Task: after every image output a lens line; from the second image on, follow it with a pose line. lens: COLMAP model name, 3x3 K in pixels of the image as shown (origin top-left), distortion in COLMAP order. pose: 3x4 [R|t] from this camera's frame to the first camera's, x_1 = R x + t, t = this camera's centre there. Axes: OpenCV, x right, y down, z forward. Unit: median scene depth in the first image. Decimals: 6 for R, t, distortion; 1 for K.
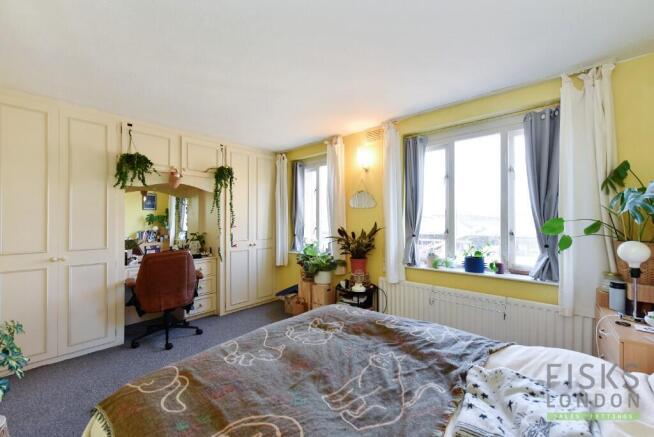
lens RADIAL K [[250.8, 0, 326.9], [0, 250.8, 223.3], [0, 0, 1]] dist [0.000702, 0.000073]
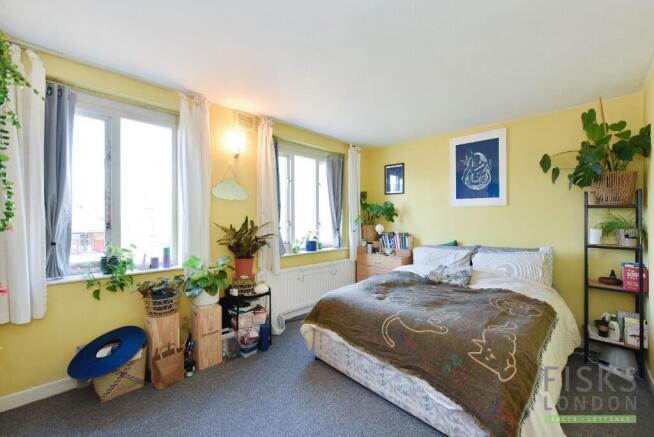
lens RADIAL K [[263.7, 0, 327.0], [0, 263.7, 218.5], [0, 0, 1]] dist [-0.000595, -0.000076]
pose [[0.086344, -0.004538, 0.996255, -0.763680], [-0.002324, 0.999986, 0.004756, -0.001830], [-0.996263, -0.002726, 0.086333, 0.640244]]
